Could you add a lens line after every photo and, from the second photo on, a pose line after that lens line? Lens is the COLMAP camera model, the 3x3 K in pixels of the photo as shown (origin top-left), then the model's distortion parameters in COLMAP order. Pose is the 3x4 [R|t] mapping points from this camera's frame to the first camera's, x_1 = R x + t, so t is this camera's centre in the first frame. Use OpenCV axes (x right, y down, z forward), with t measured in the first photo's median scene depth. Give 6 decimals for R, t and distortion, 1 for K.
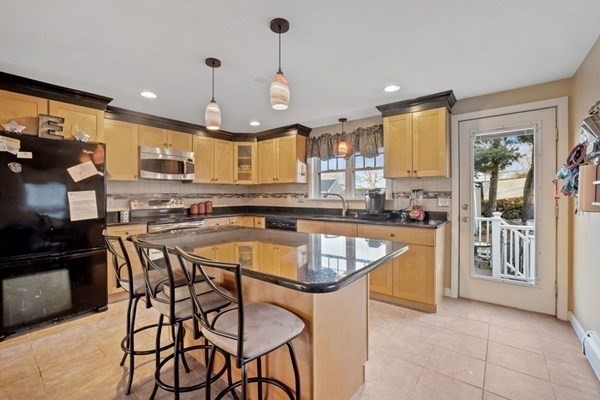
lens RADIAL K [[261.2, 0, 299.2], [0, 261.2, 191.6], [0, 0, 1]] dist [-0.001303, -0.000130]
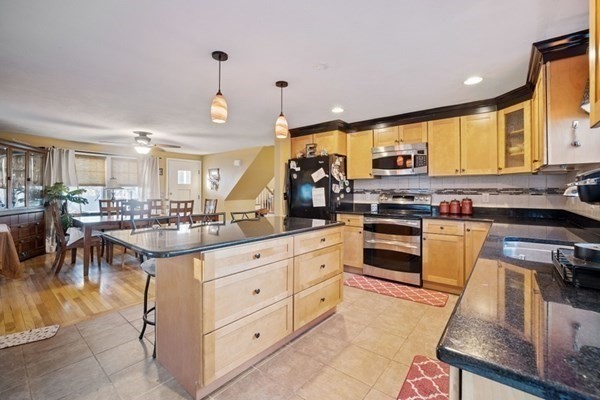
lens RADIAL K [[261.2, 0, 299.2], [0, 261.2, 191.6], [0, 0, 1]] dist [-0.001303, -0.000130]
pose [[0.014602, 0.006421, -0.999873, 0.513748], [0.012735, 0.999897, 0.006607, 0.005510], [0.999812, -0.012830, 0.014519, 0.613985]]
